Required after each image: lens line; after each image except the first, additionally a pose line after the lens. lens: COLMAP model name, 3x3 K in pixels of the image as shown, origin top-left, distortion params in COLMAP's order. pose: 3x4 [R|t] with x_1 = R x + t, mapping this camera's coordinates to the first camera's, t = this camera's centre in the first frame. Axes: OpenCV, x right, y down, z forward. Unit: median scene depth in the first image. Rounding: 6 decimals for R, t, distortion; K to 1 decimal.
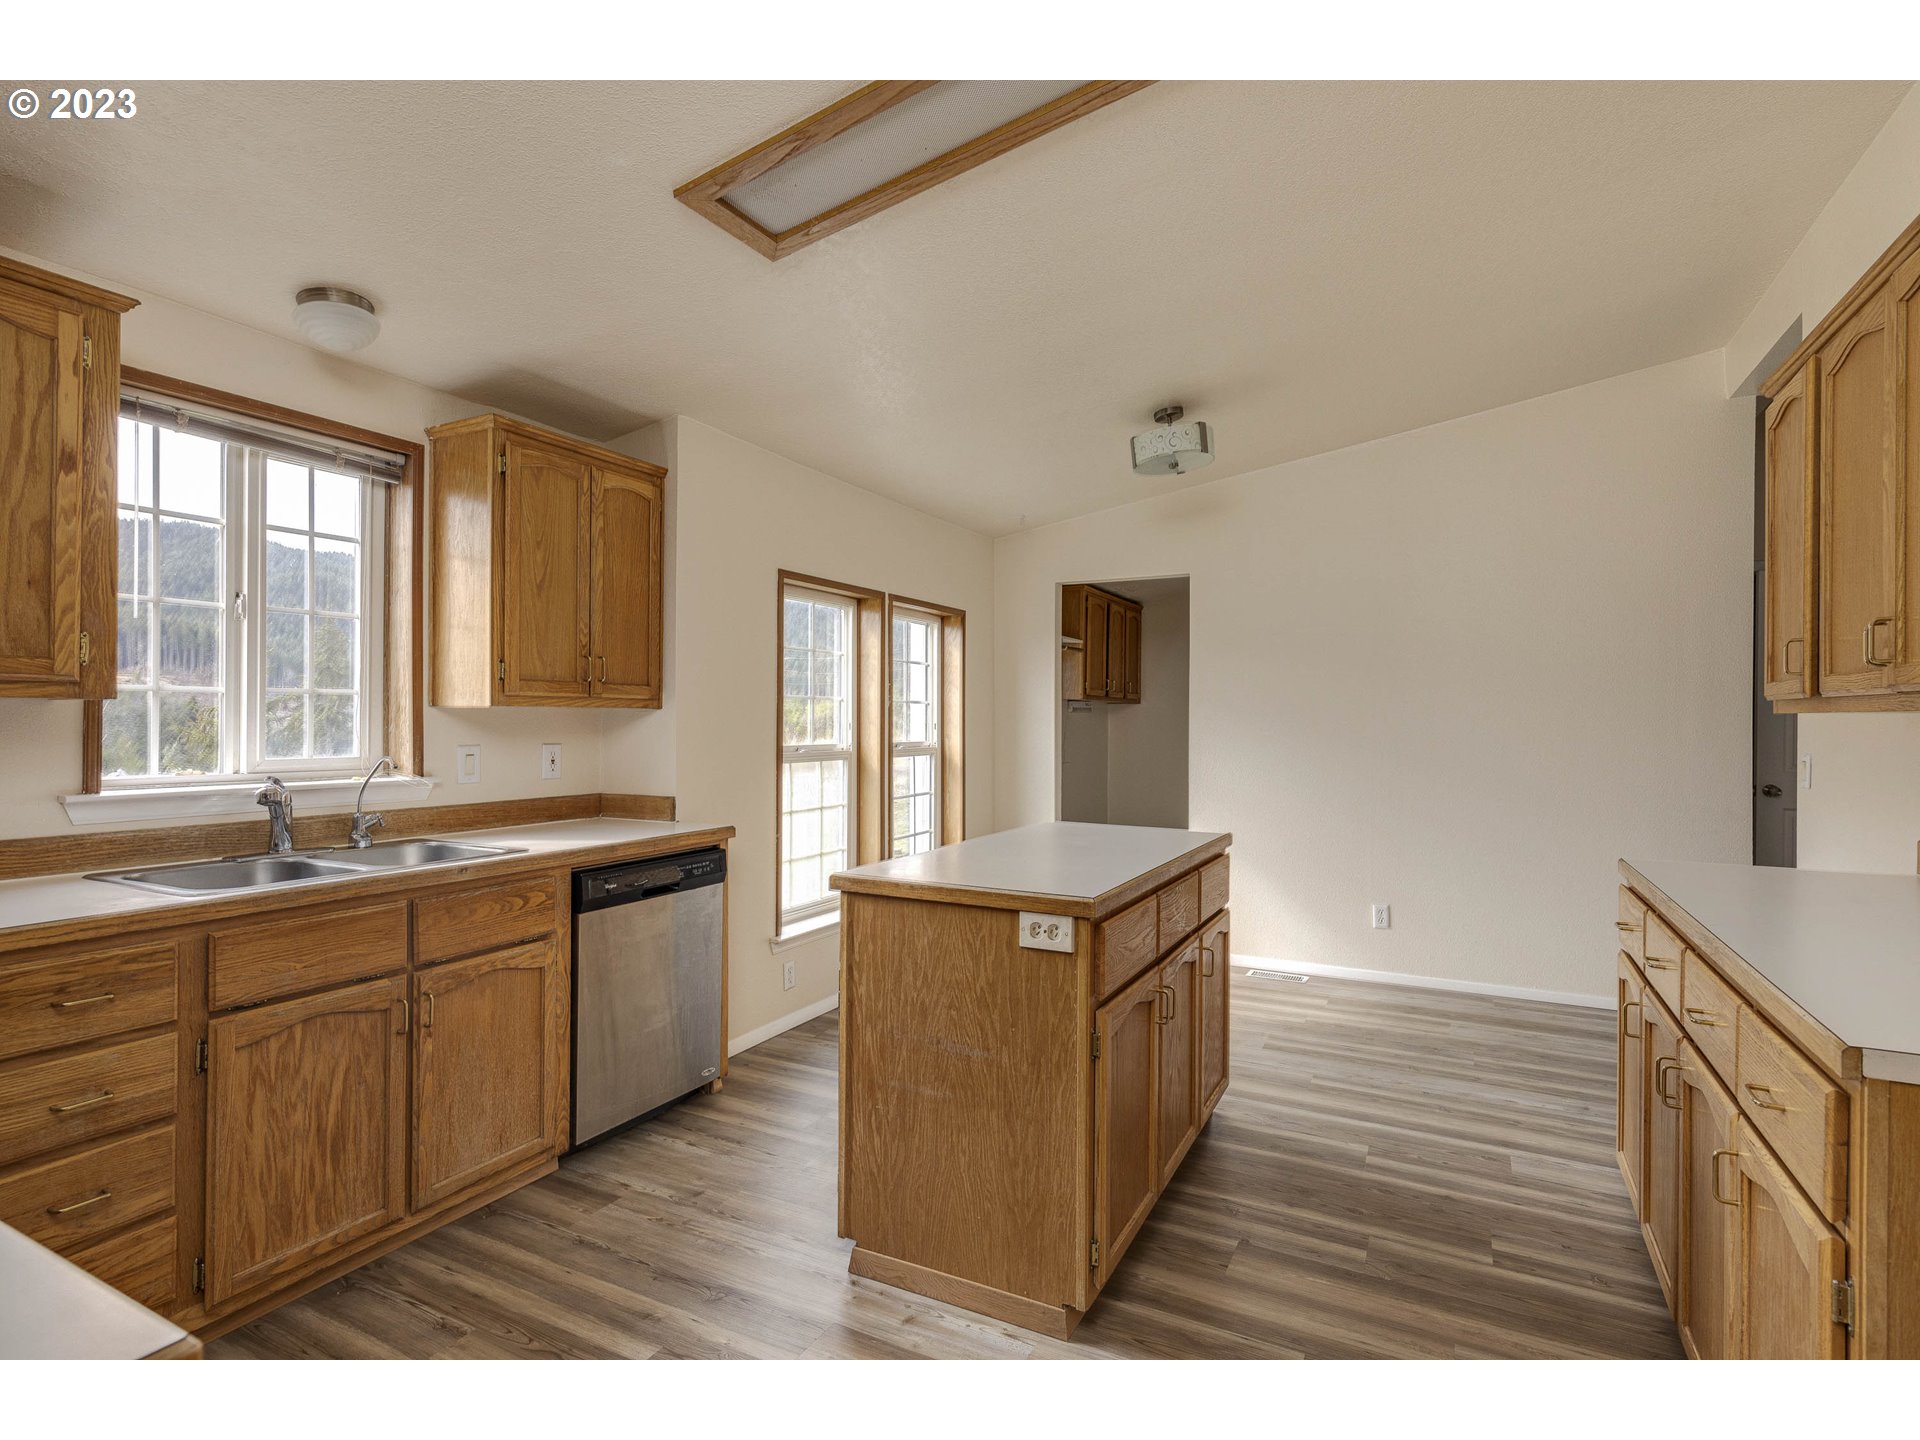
lens RADIAL K [[962.1, 0, 961.2], [0, 962.1, 719.0], [0, 0, 1]] dist [0.004202, 0.000155]
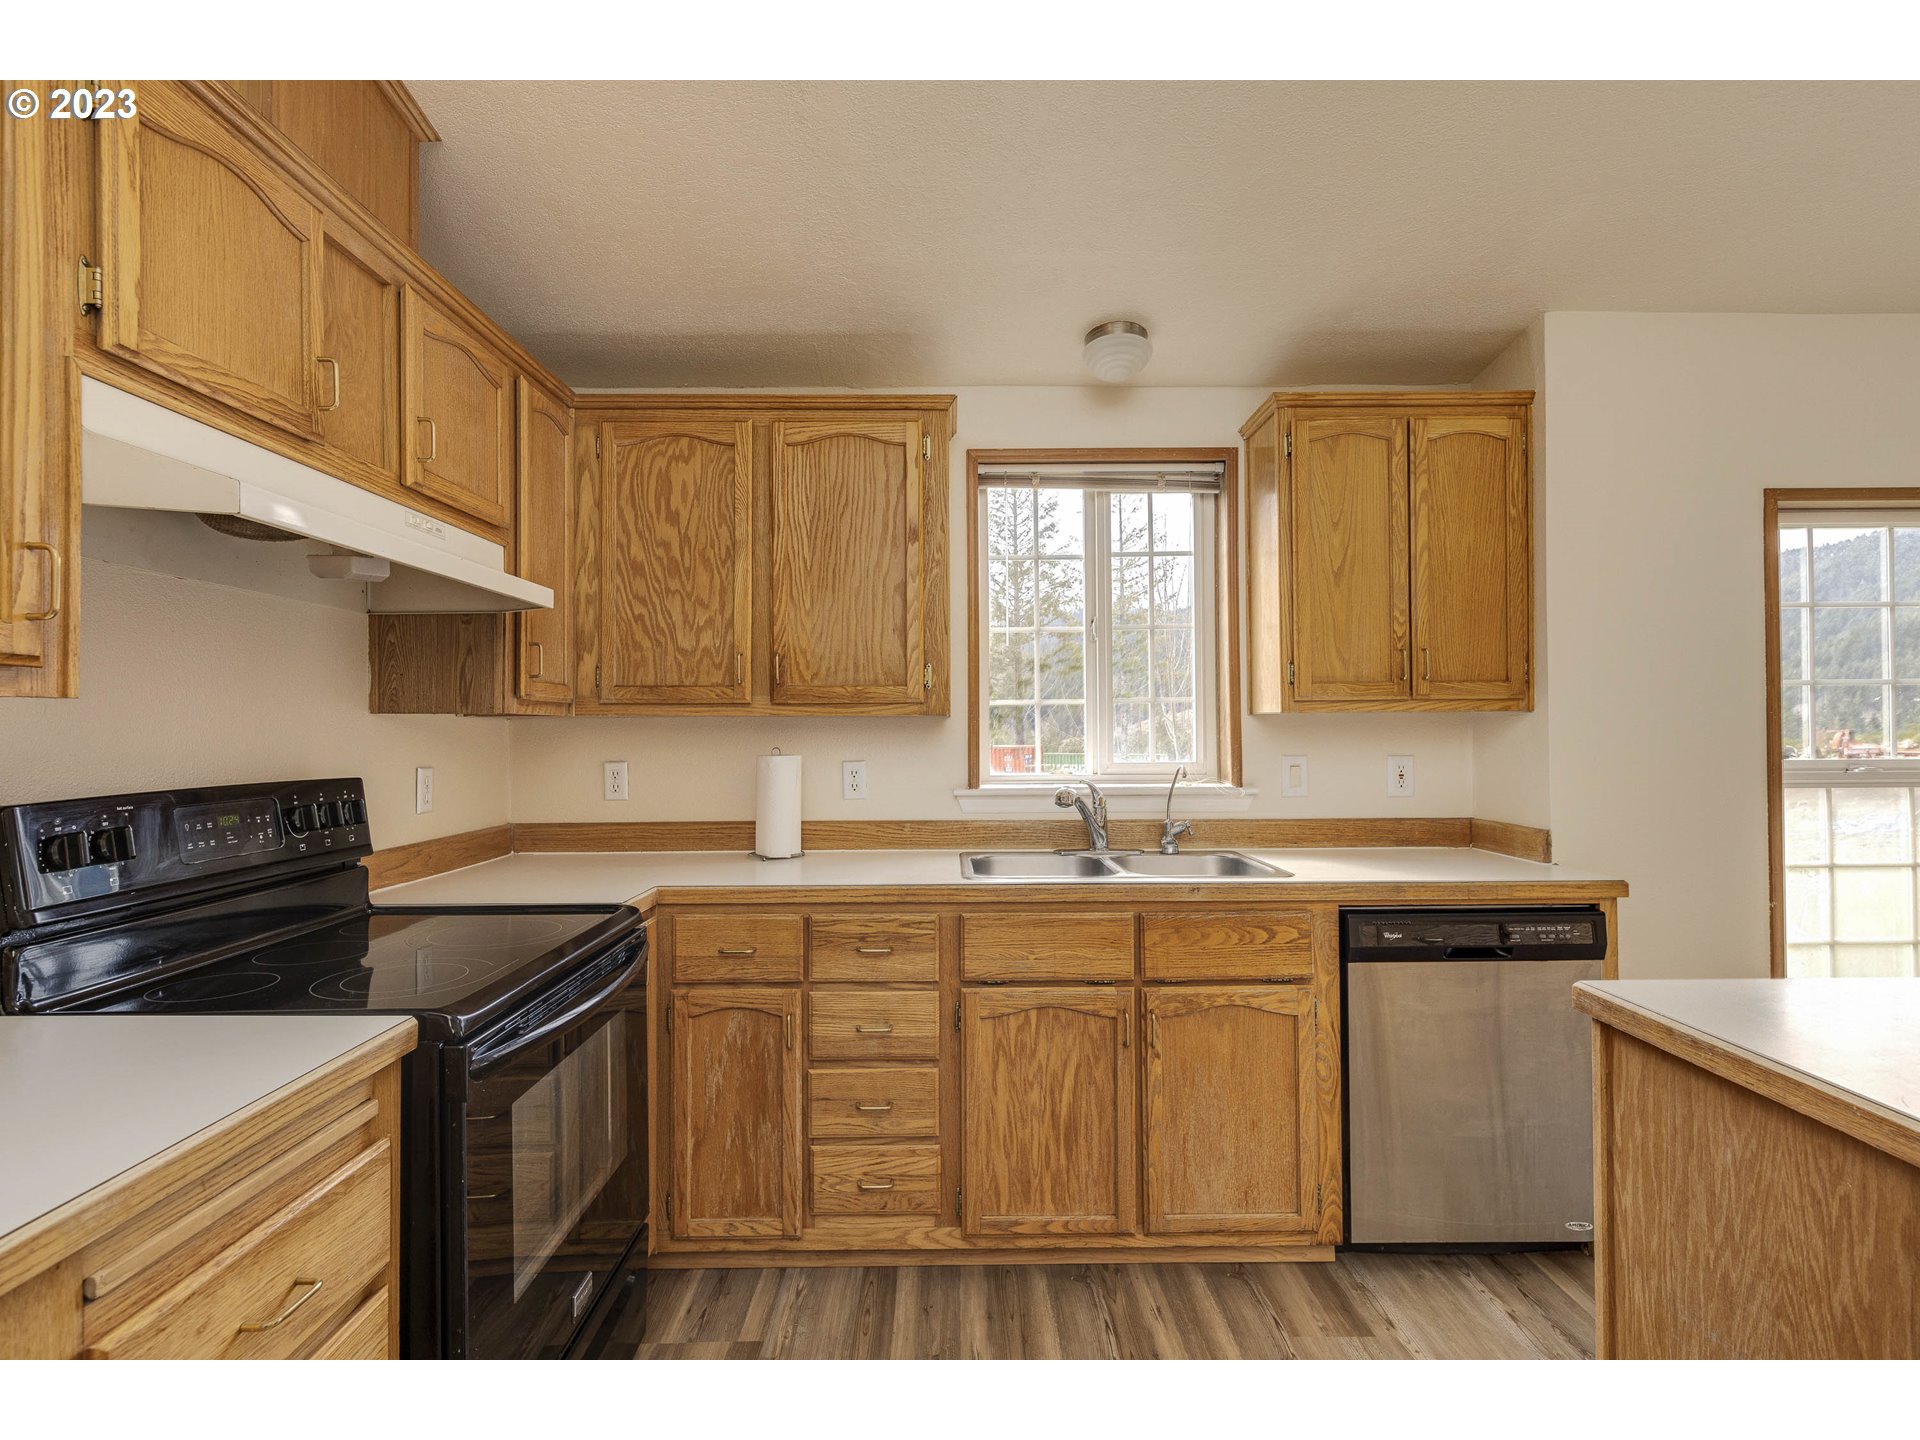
lens RADIAL K [[962.1, 0, 954.1], [0, 962.1, 718.3], [0, 0, 1]] dist [0.004202, 0.000155]
pose [[0.465760, -0.016880, -0.884750, 0.192237], [0.010478, 0.999853, -0.013560, 0.000611], [0.884849, -0.002954, 0.465868, 0.336057]]
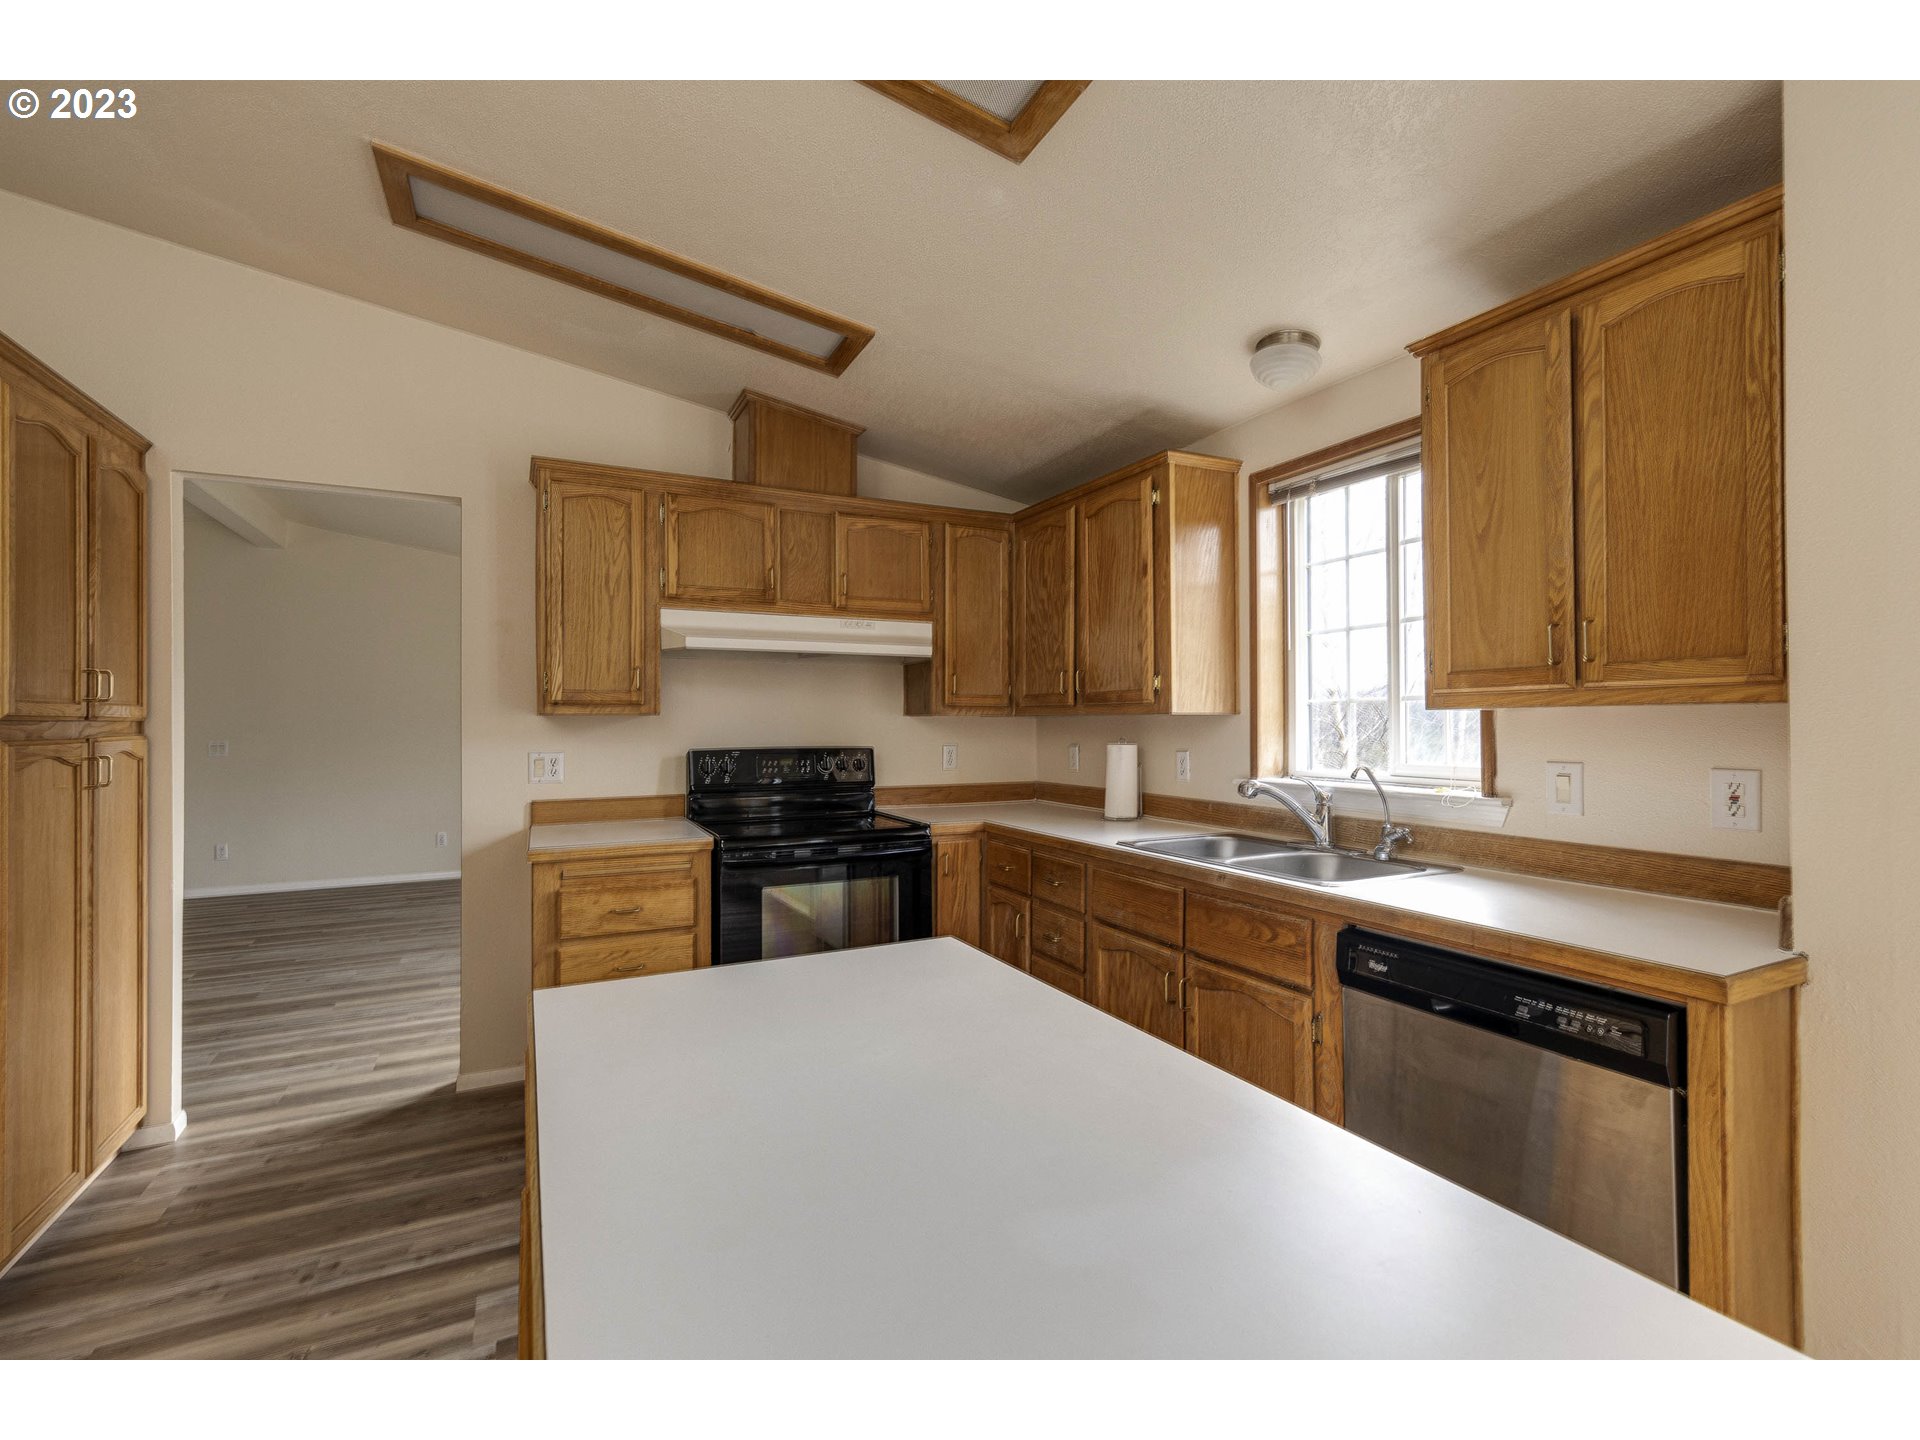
lens RADIAL K [[863.4, 0, 957.6], [0, 863.4, 719.0], [0, 0, 1]] dist [0.007156, 0.000199]
pose [[-0.586720, -0.005934, -0.809768, 0.348208], [0.002580, 0.999954, -0.009198, 0.000527], [0.809785, -0.007486, -0.586678, 1.226759]]
